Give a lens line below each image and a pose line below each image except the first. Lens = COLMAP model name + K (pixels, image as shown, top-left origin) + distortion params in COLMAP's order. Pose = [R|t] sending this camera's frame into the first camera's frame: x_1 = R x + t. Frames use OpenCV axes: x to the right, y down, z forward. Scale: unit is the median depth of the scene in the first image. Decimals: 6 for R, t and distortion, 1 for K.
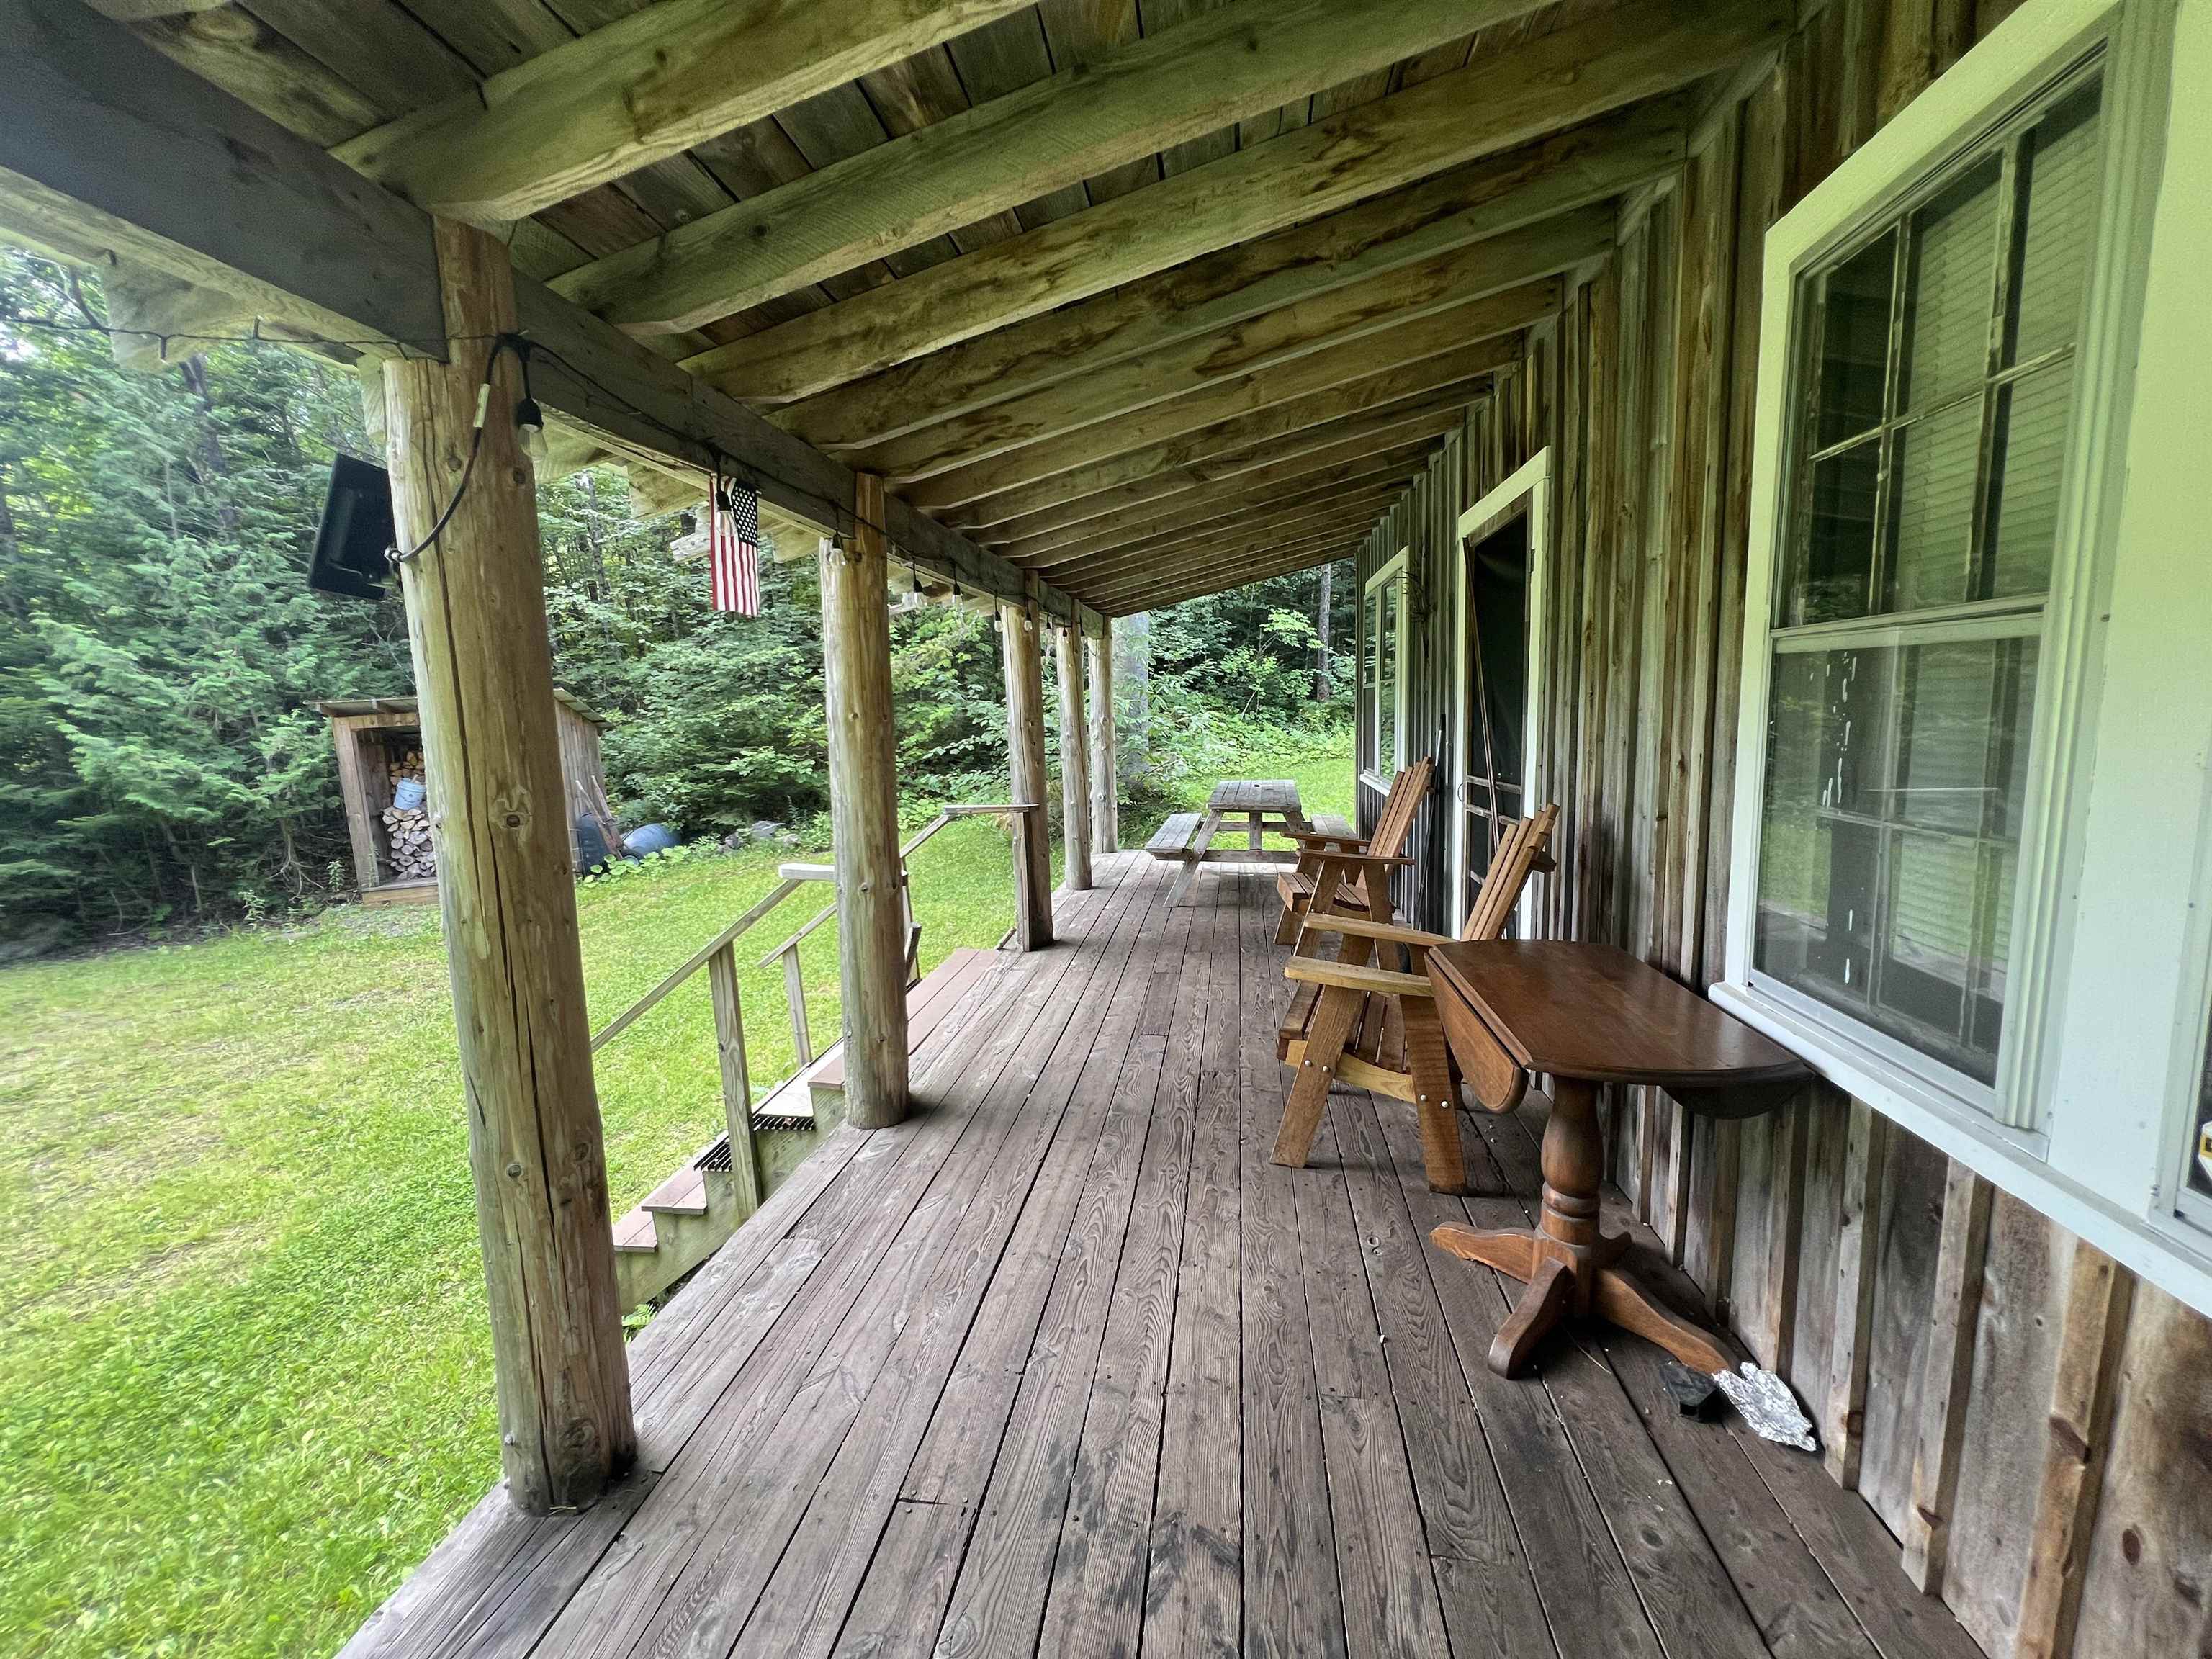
lens RADIAL K [[880.8, 0, 1107.1], [0, 880.8, 818.6], [0, 0, 1]] dist [0.000853, 0.000154]
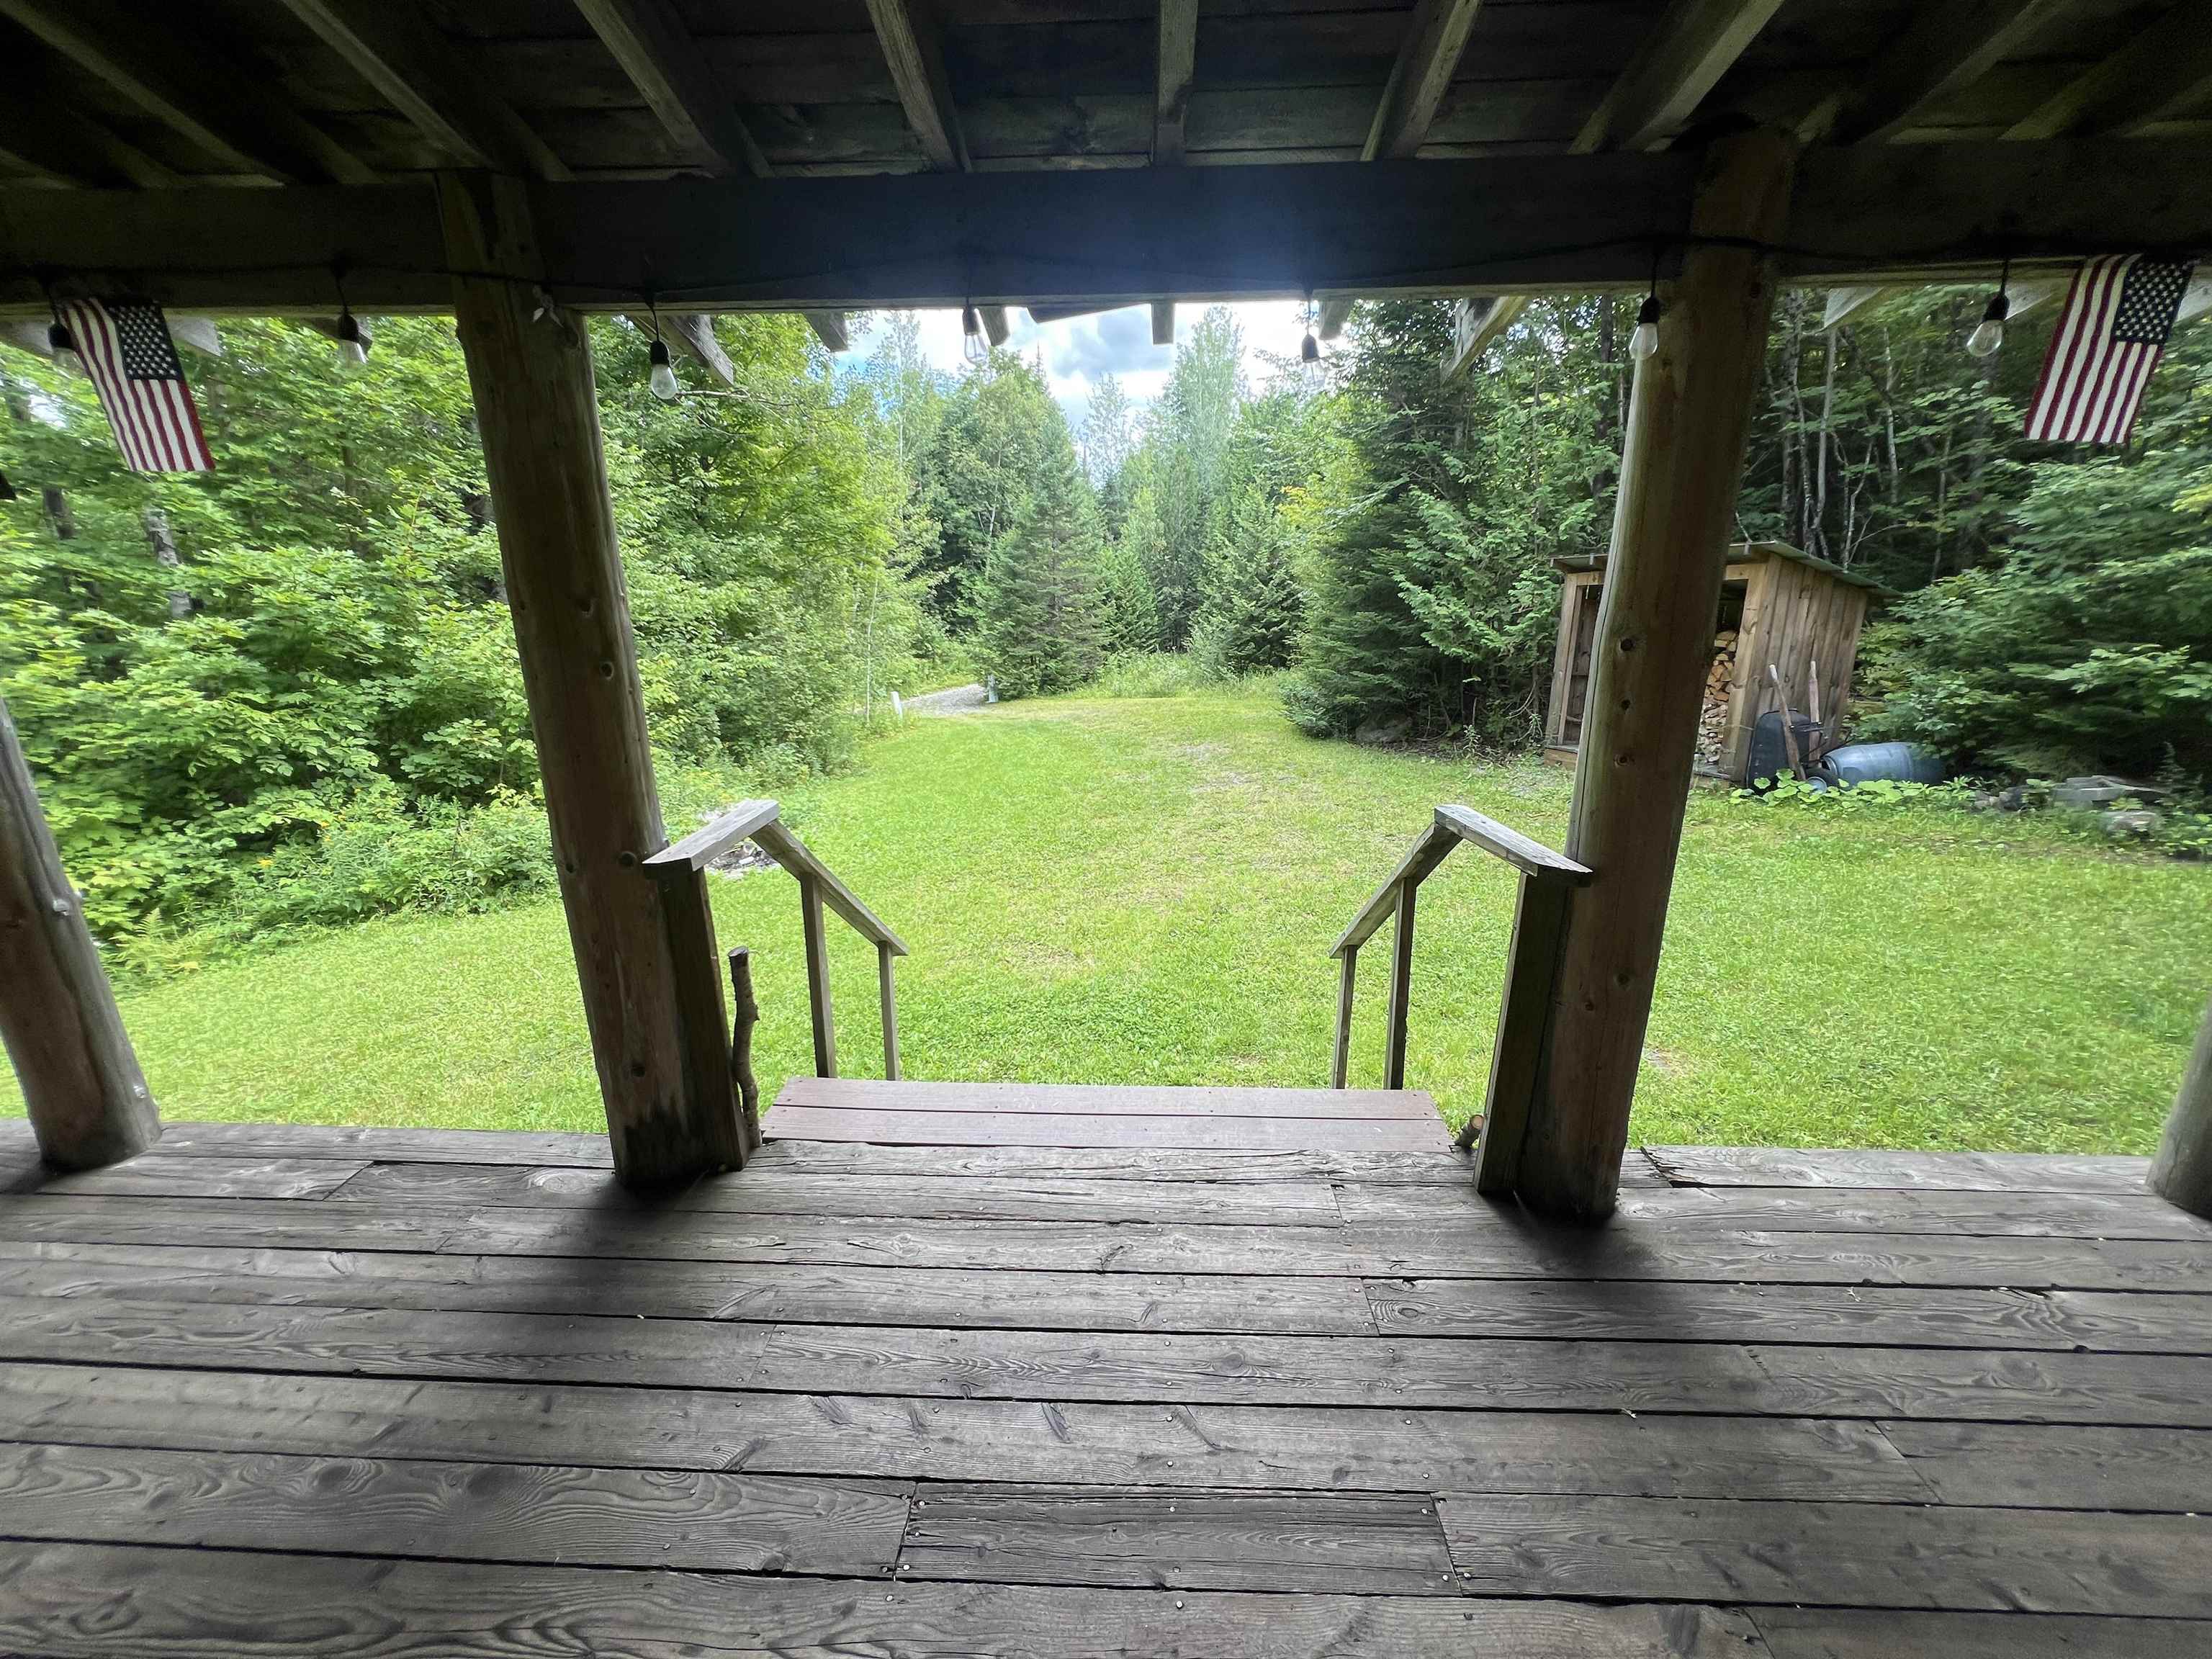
lens RADIAL K [[886.9, 0, 1100.0], [0, 886.9, 821.1], [0, 0, 1]] dist [0.001311, 0.000286]
pose [[0.107406, 0.287911, -0.951615, 0.116222], [-0.130993, 0.952906, 0.273516, -0.052339], [0.985548, 0.095278, 0.140062, 0.356413]]
